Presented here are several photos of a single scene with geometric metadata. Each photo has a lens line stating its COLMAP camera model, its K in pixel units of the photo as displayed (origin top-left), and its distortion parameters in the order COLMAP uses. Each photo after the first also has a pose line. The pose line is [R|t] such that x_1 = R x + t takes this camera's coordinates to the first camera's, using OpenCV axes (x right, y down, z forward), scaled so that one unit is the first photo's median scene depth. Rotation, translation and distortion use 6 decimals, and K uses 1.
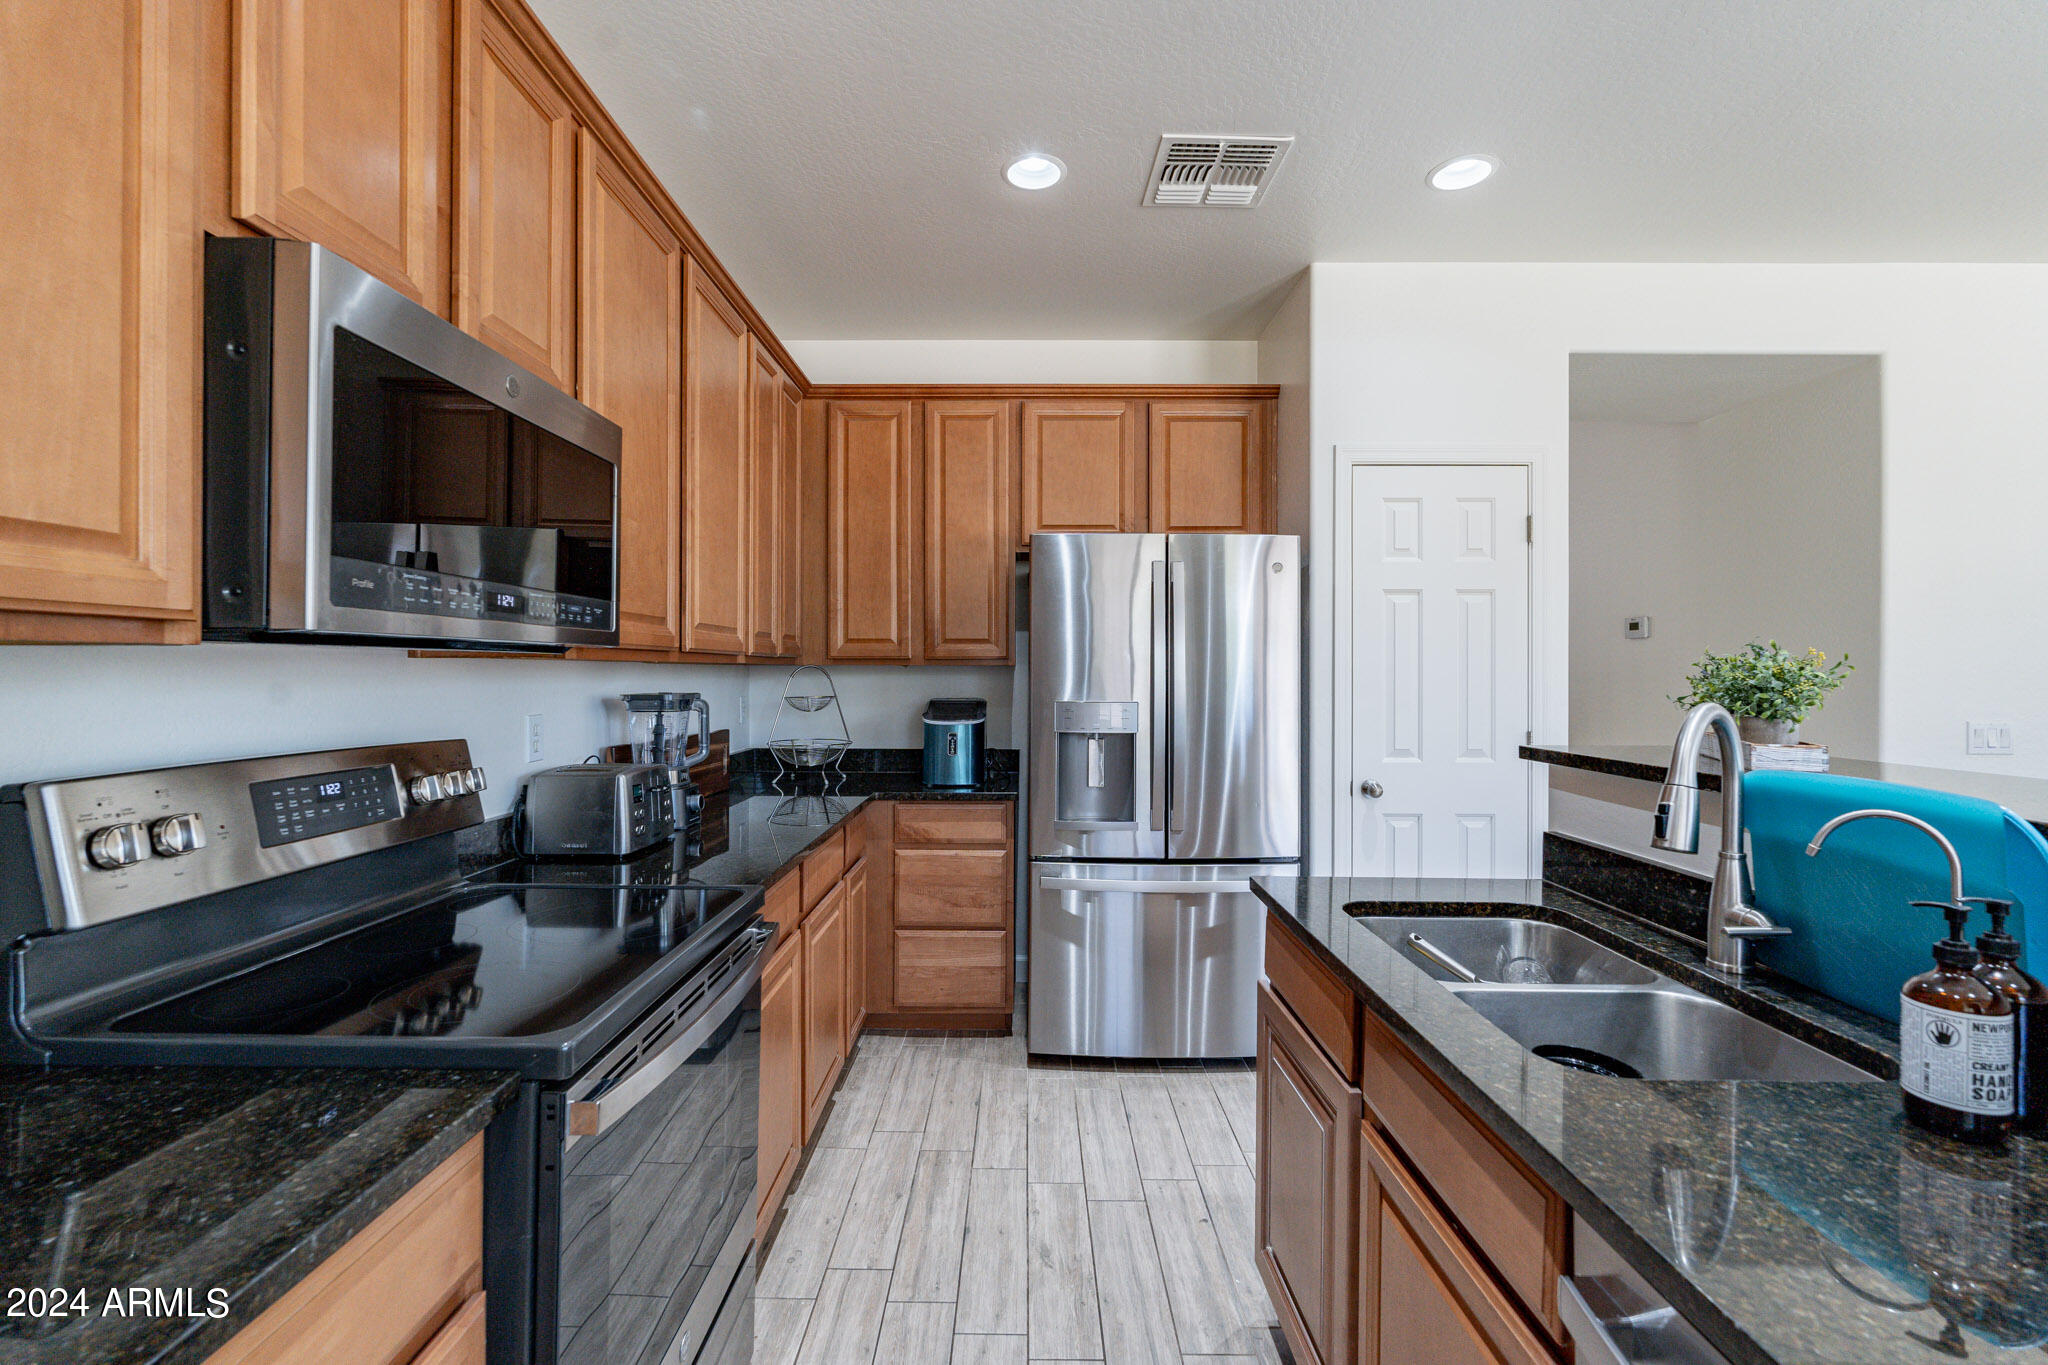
lens RADIAL K [[891.4, 0, 1024.0], [0, 891.4, 682.5], [0, 0, 1]] dist [-0.002439, -0.000806]
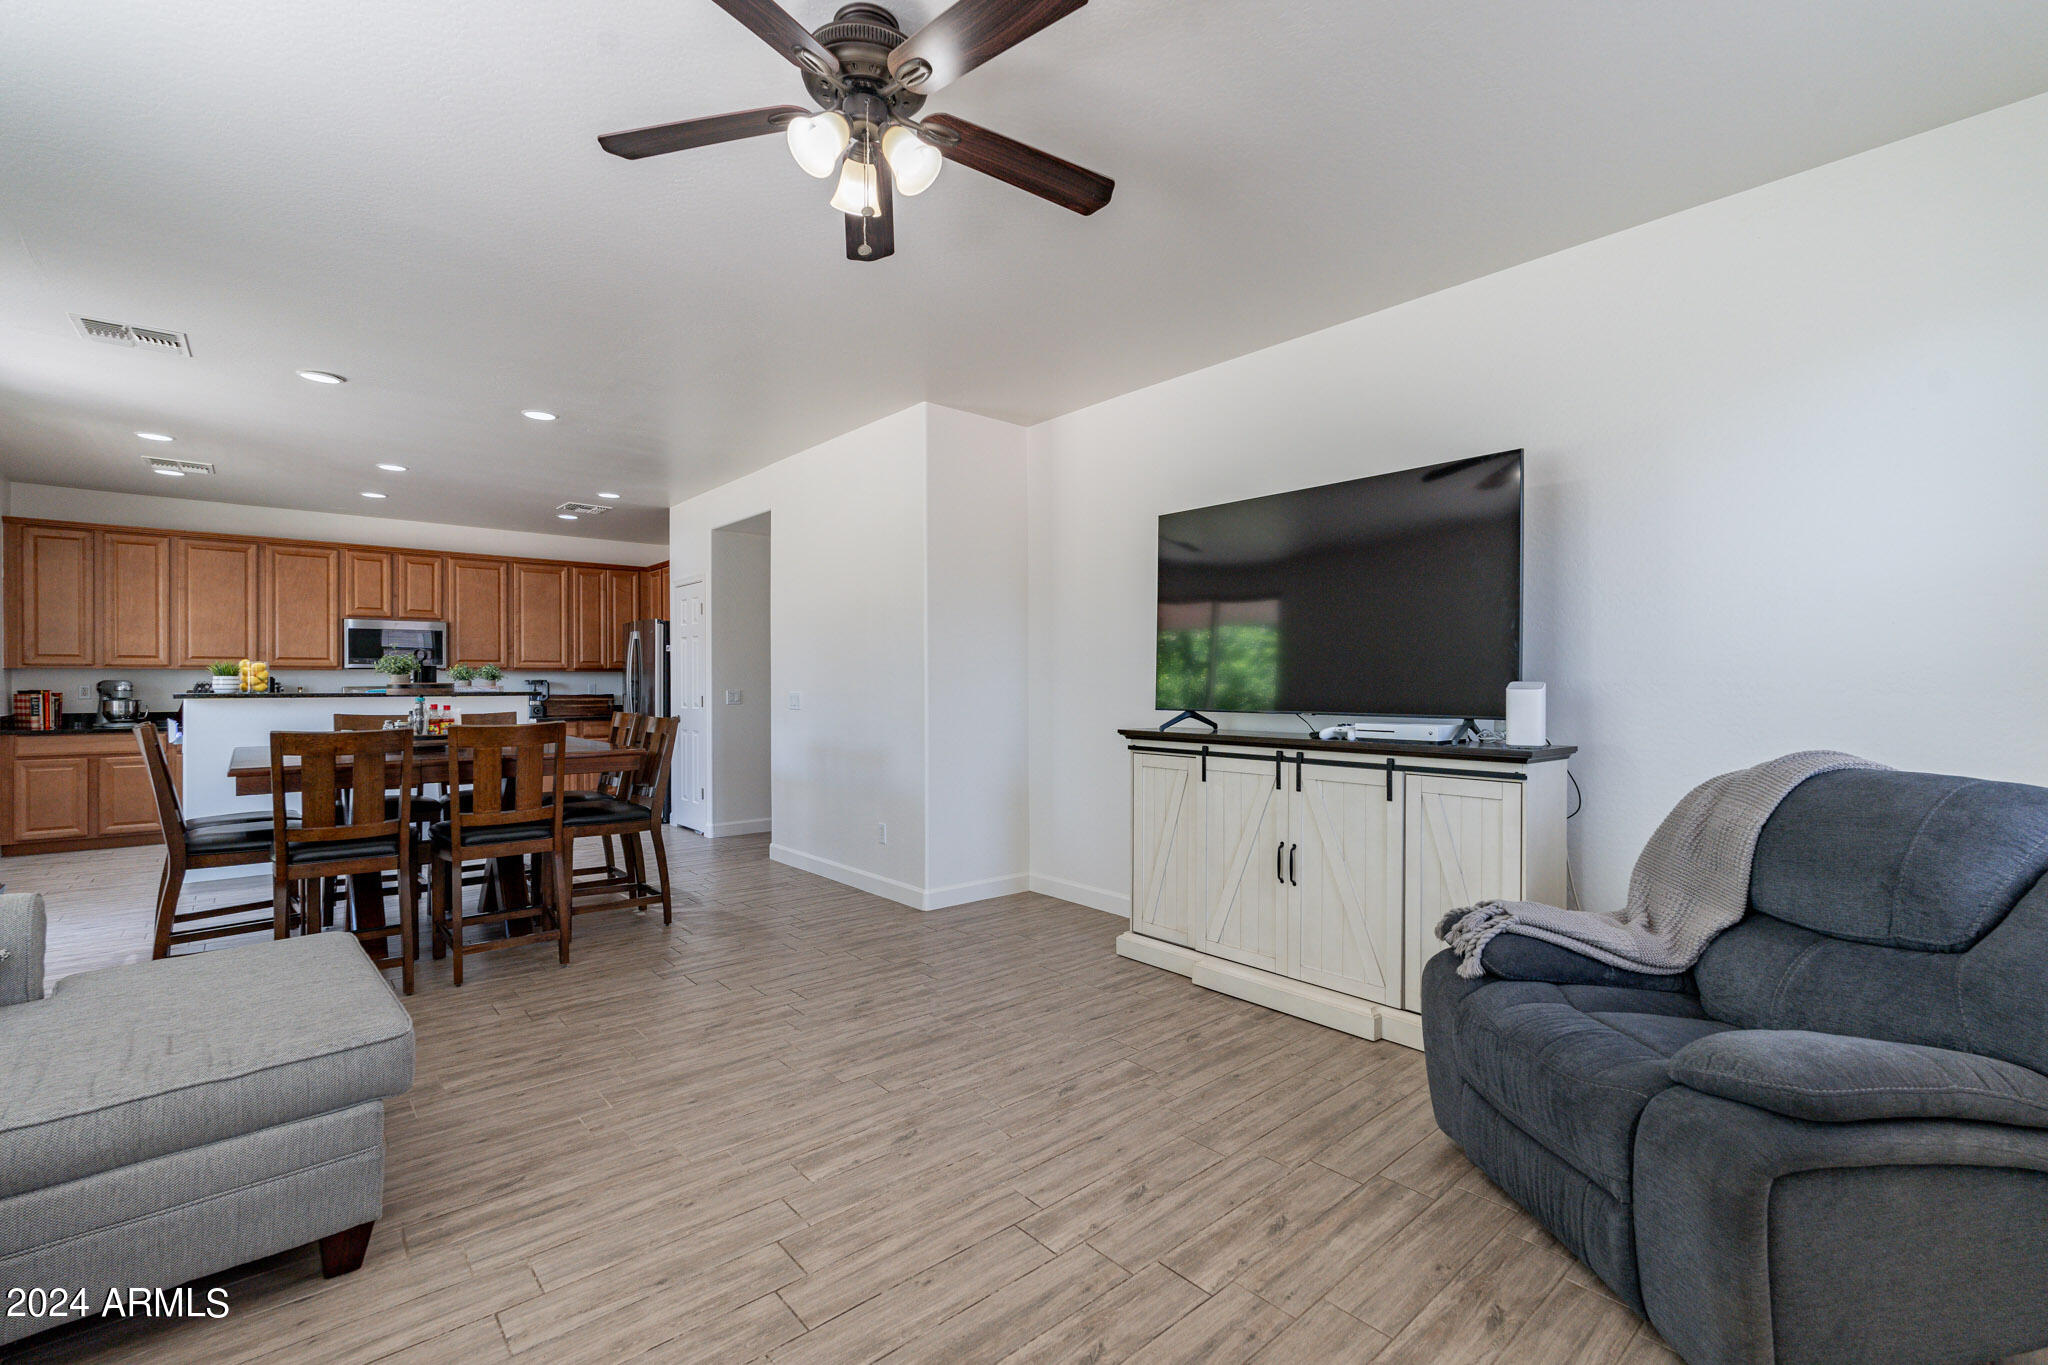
lens RADIAL K [[891.4, 0, 1024.0], [0, 891.4, 682.5], [0, 0, 1]] dist [-0.002439, -0.000806]
pose [[0.659241, -0.000976, -0.751931, 2.868825], [-0.003140, 0.999987, -0.004051, 0.027509], [0.751926, 0.005031, 0.659229, 0.101560]]
